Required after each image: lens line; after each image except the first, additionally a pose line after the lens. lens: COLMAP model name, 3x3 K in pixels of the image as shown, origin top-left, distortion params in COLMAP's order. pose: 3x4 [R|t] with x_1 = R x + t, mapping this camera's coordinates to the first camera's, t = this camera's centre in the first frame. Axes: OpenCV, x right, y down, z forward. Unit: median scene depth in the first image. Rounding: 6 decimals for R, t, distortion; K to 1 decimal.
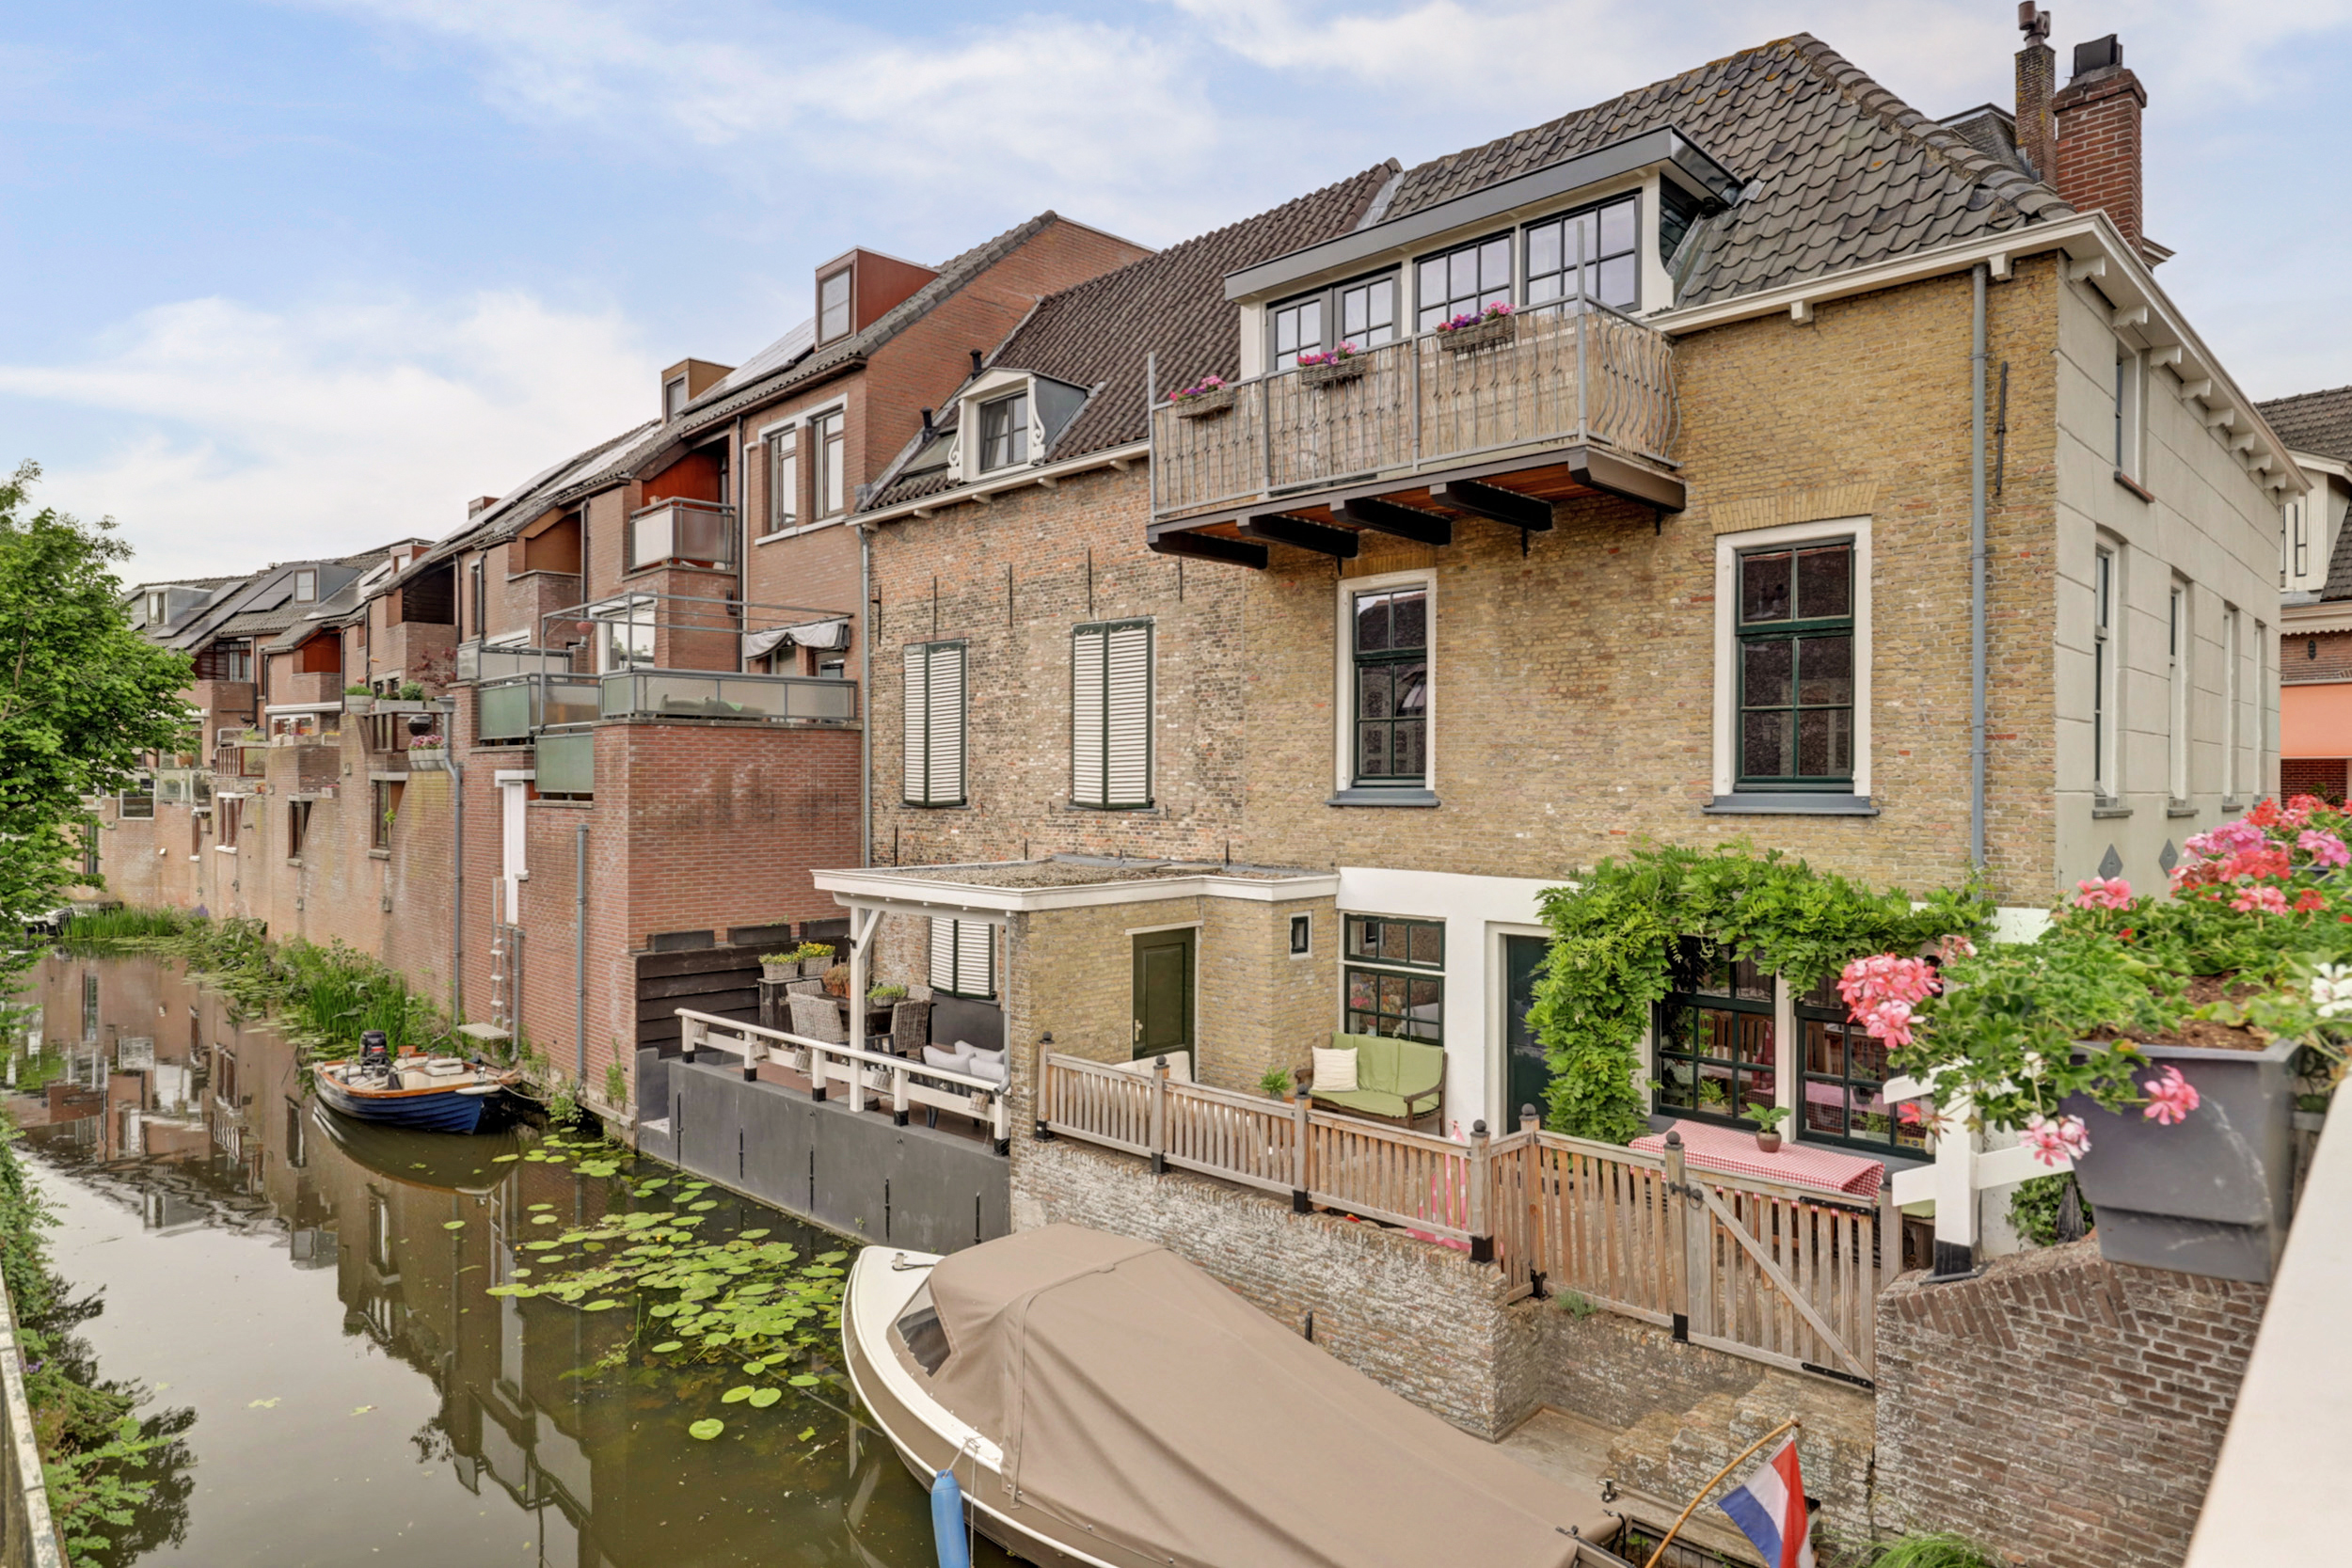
lens RADIAL K [[1384.4, 0, 1176.0], [0, 1384.4, 784.0], [0, 0, 1]] dist [0.004149, 0.000133]
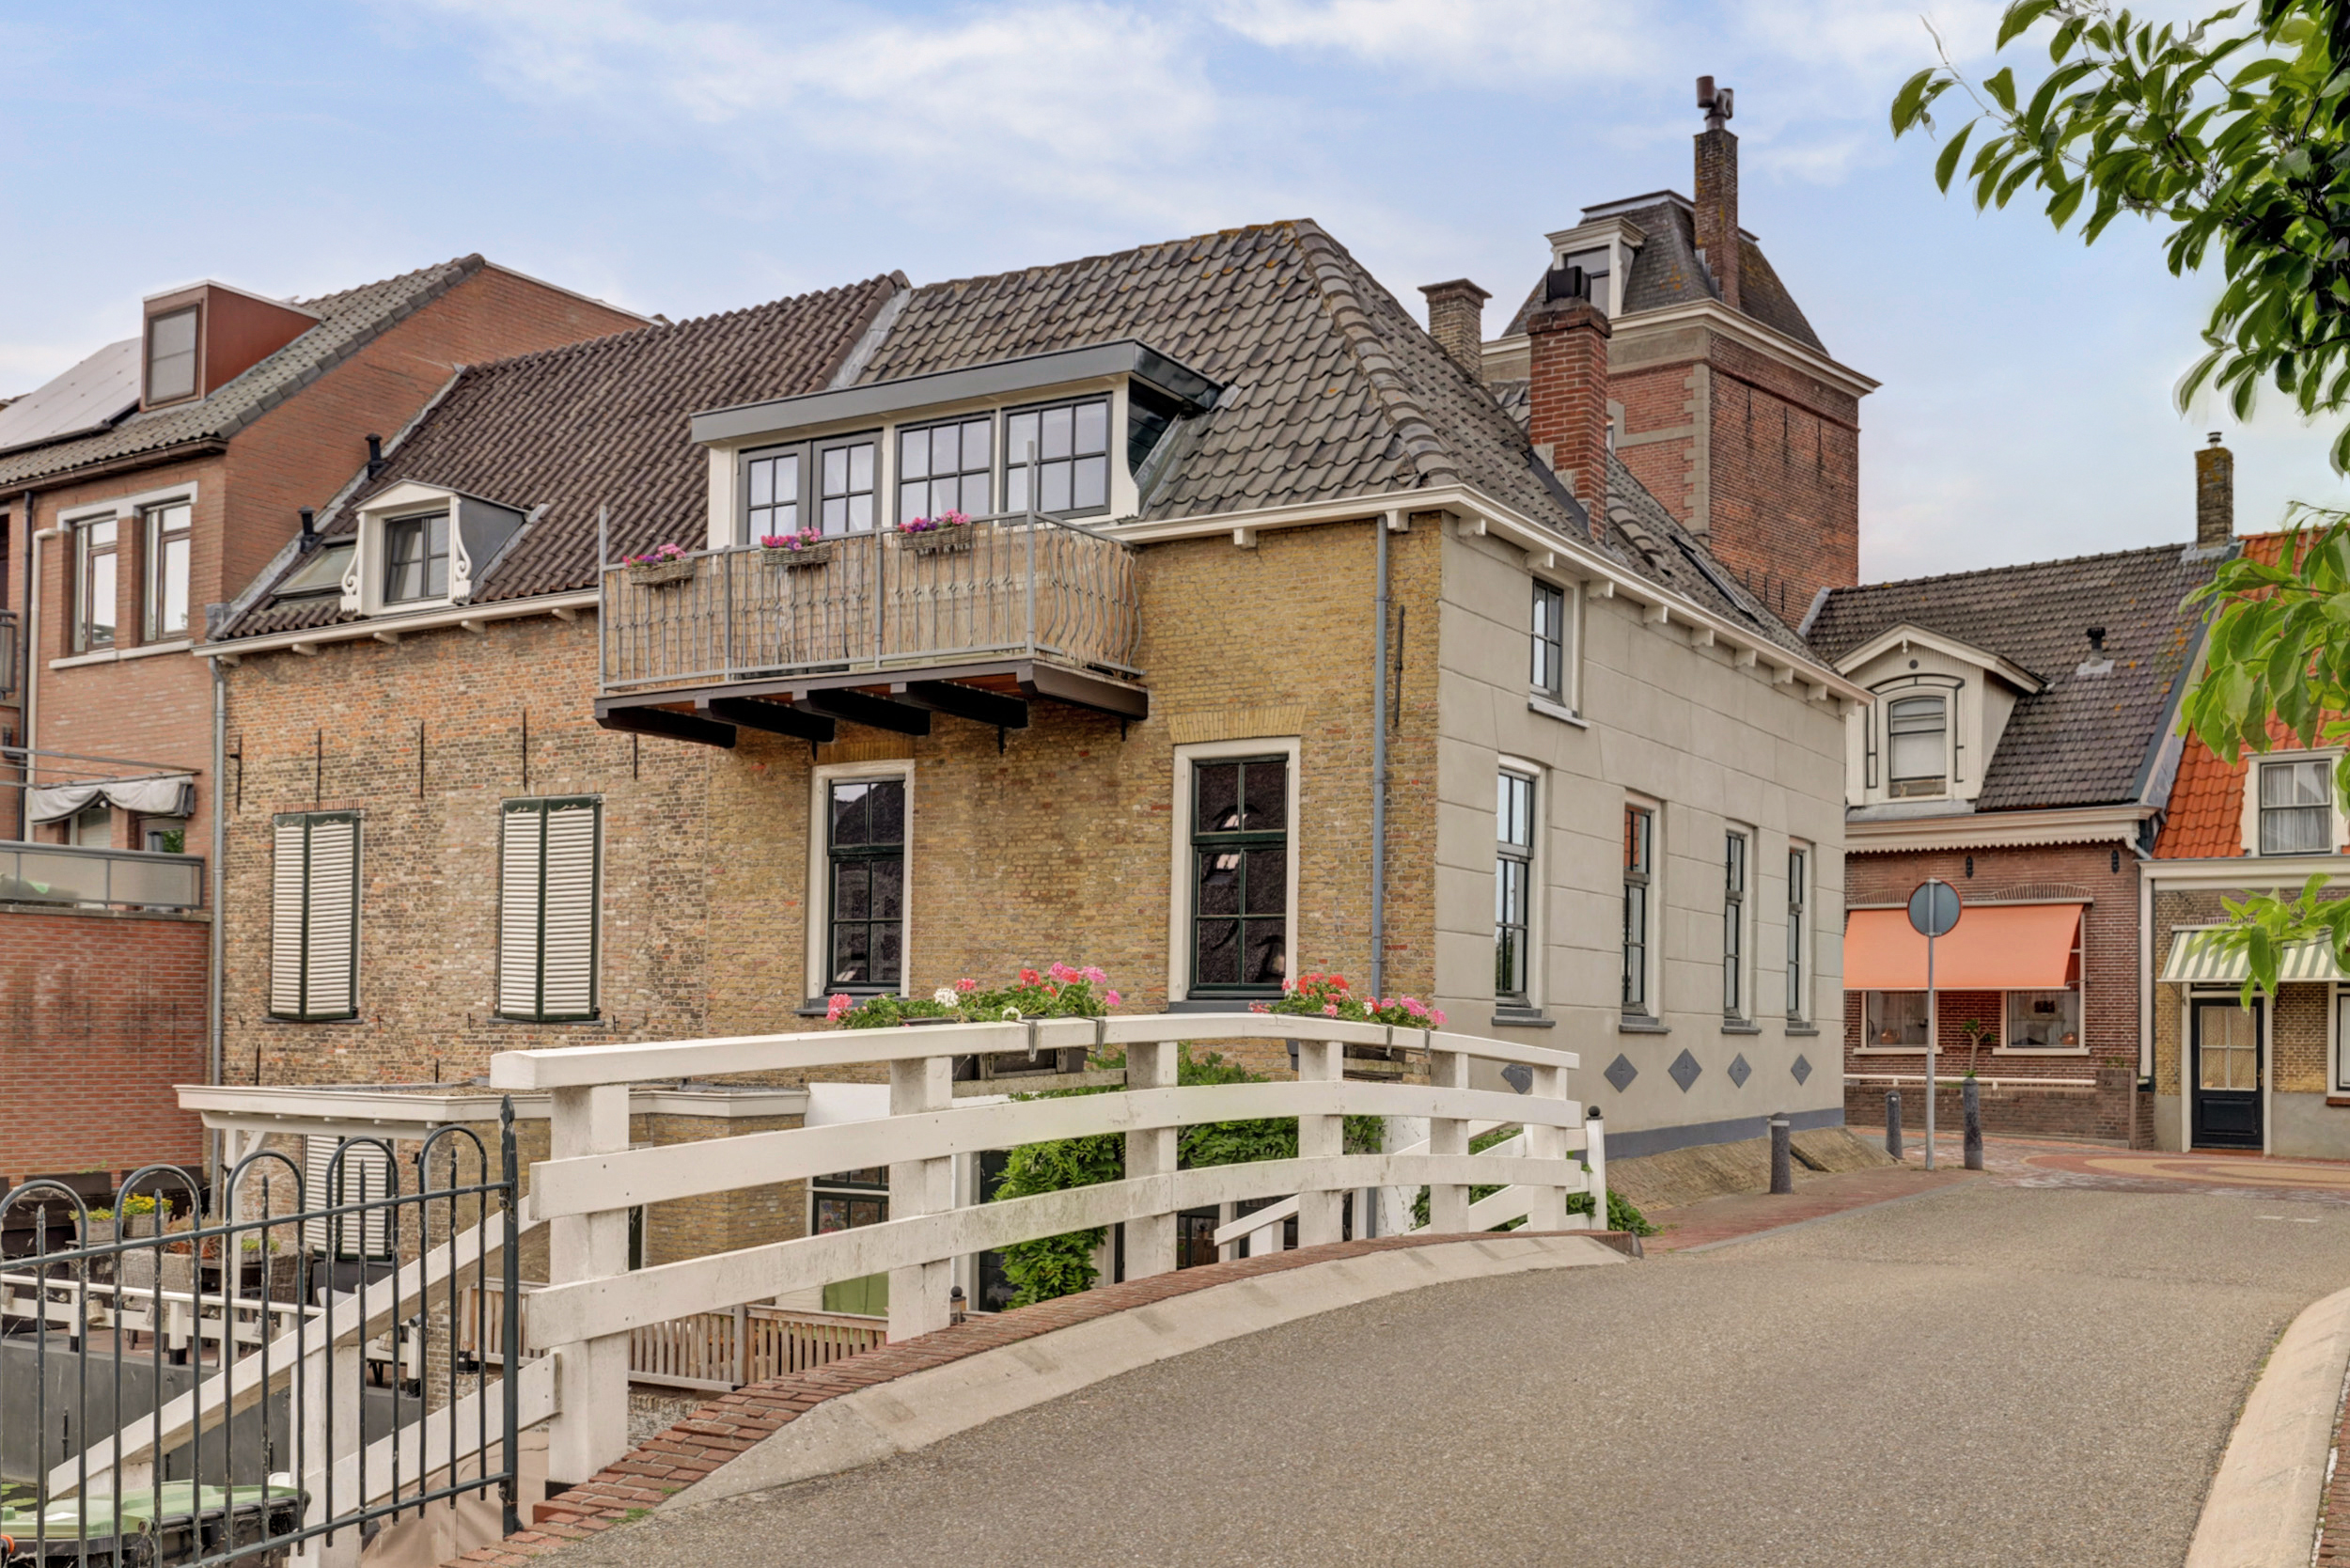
lens RADIAL K [[2225.6, 0, 1168.4], [0, 2225.6, 977.0], [0, 0, 1]] dist [0.000557, -0.009182]
pose [[0.973750, 0.015741, 0.227074, 0.014872], [-0.010294, 0.999631, -0.025152, 0.023623], [-0.227386, 0.022154, 0.973553, -0.443550]]
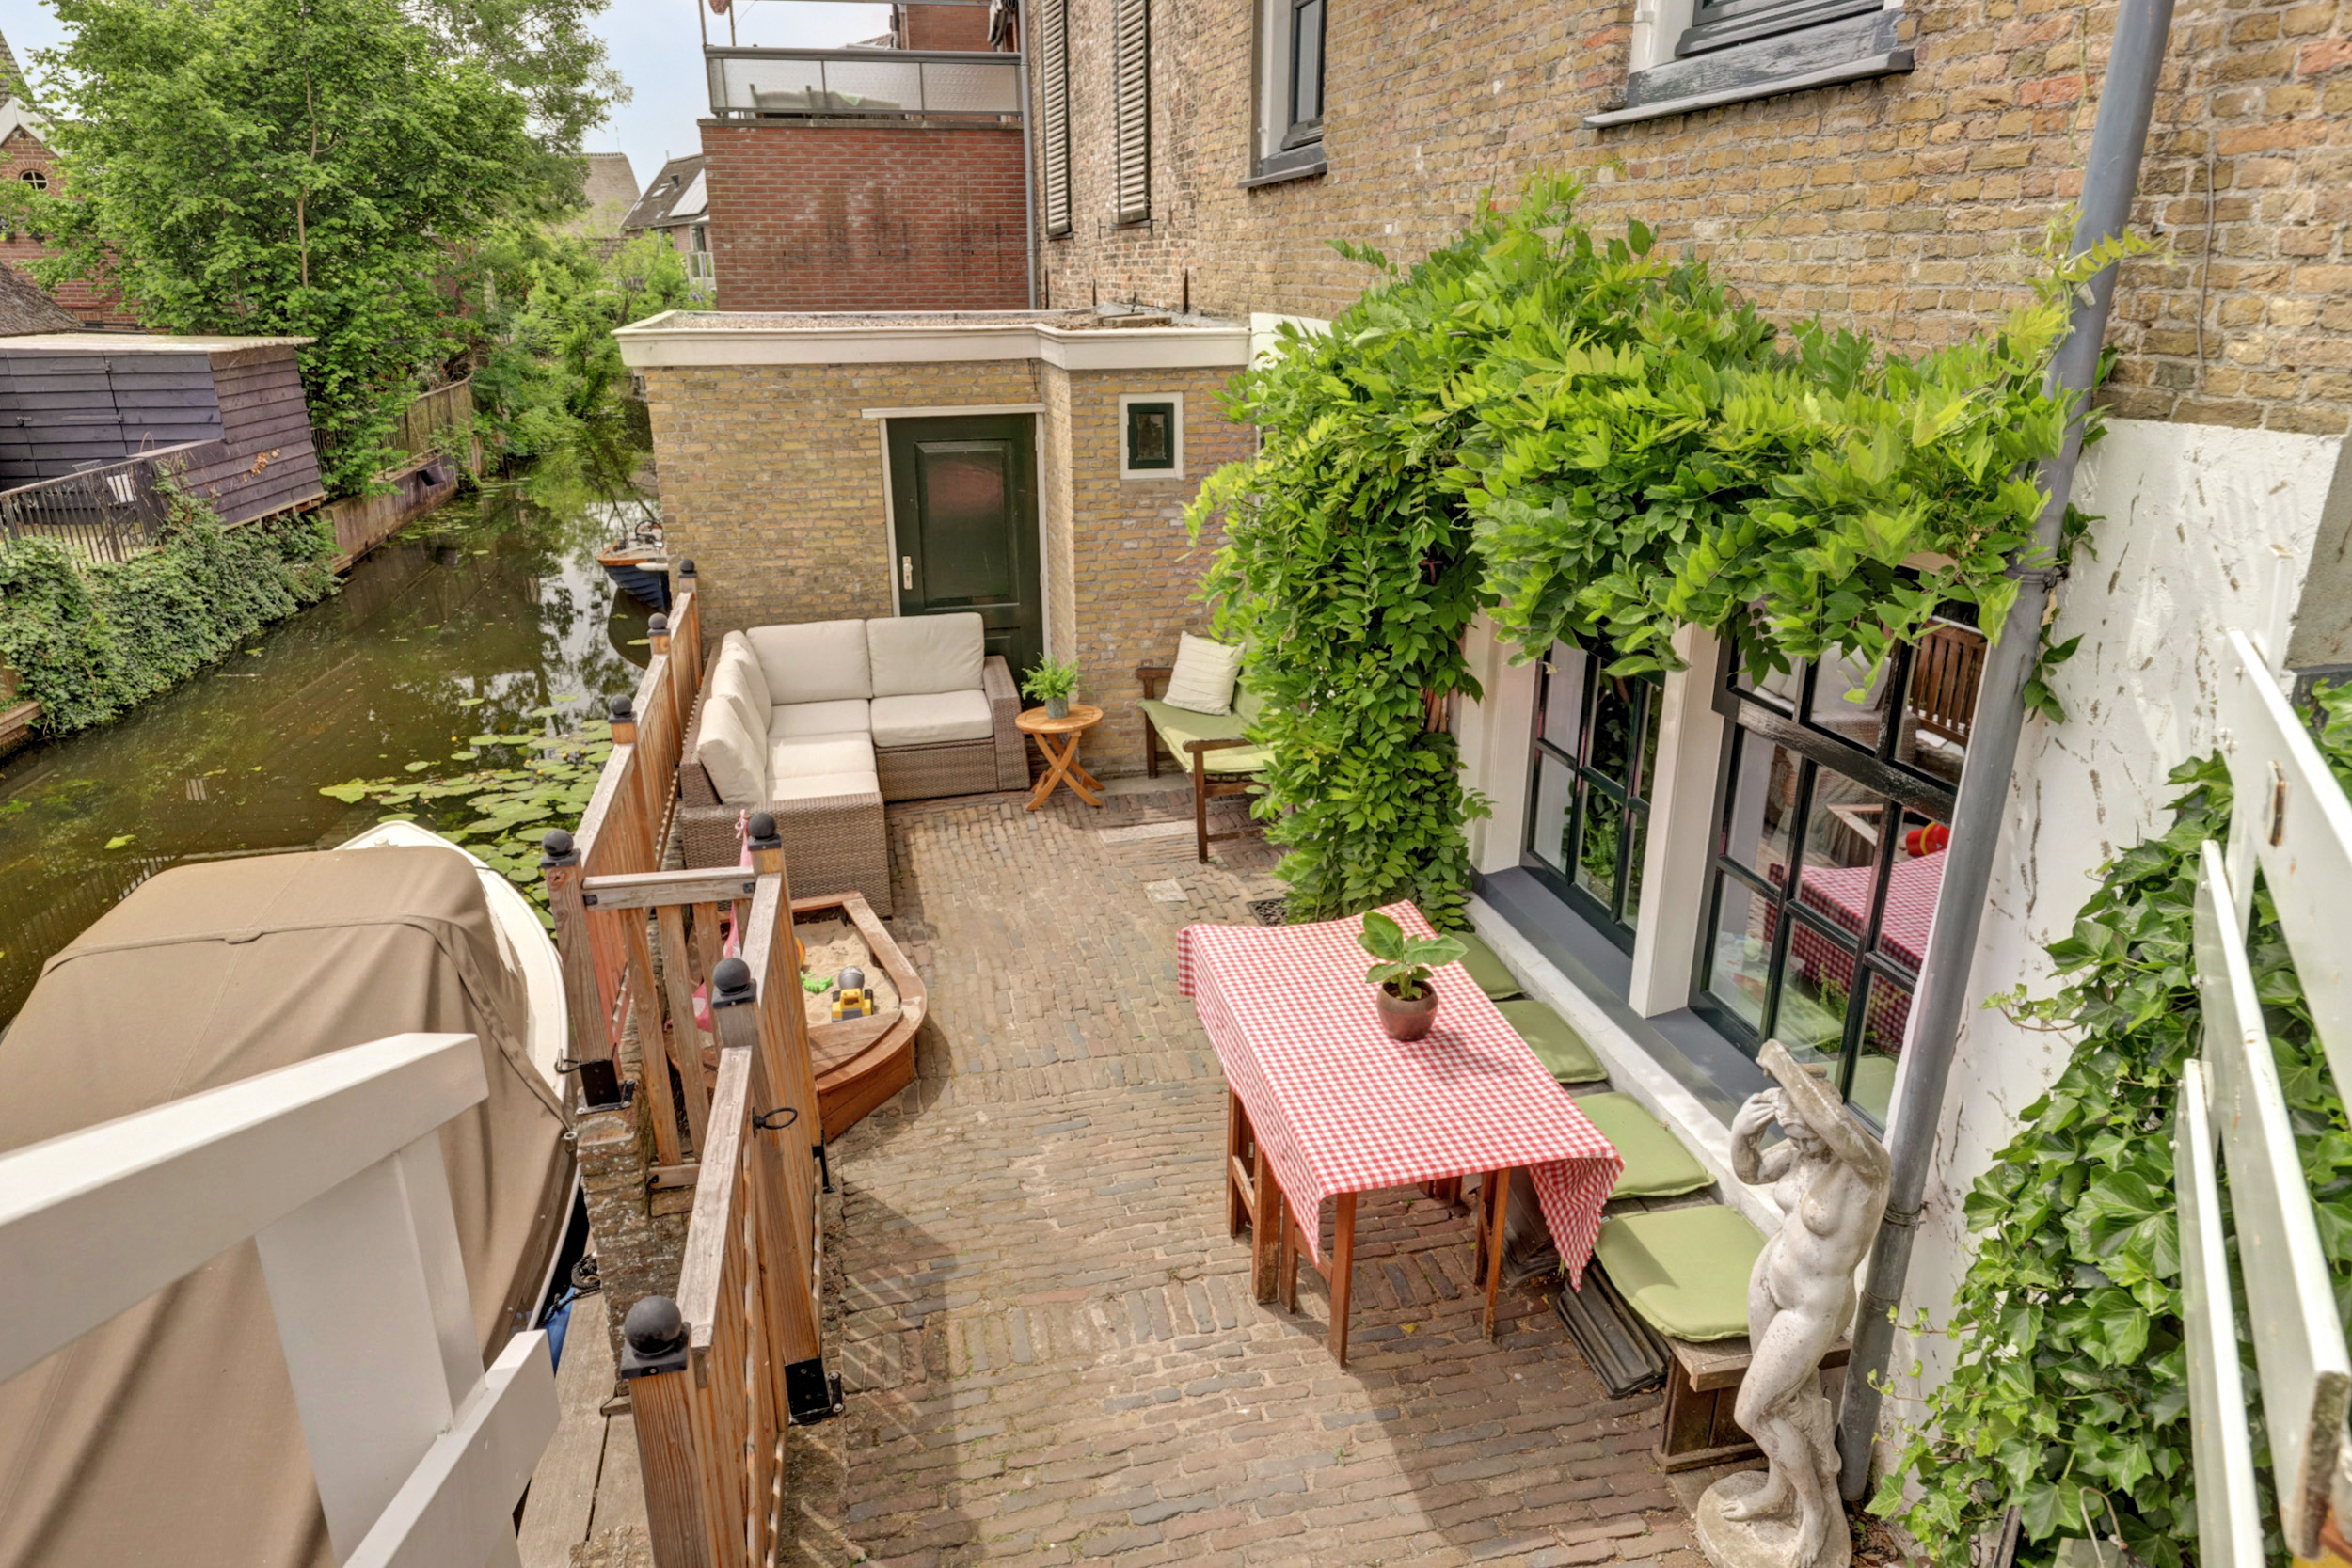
lens RADIAL K [[1464.7, 0, 1176.0], [0, 1464.7, 784.0], [0, 0, 1]] dist [0.001123, 0.000130]
pose [[0.832932, 0.180438, -0.523131, 0.413366], [0.002471, 0.944124, 0.329580, 0.044072], [0.553370, -0.275811, 0.785946, 0.474247]]
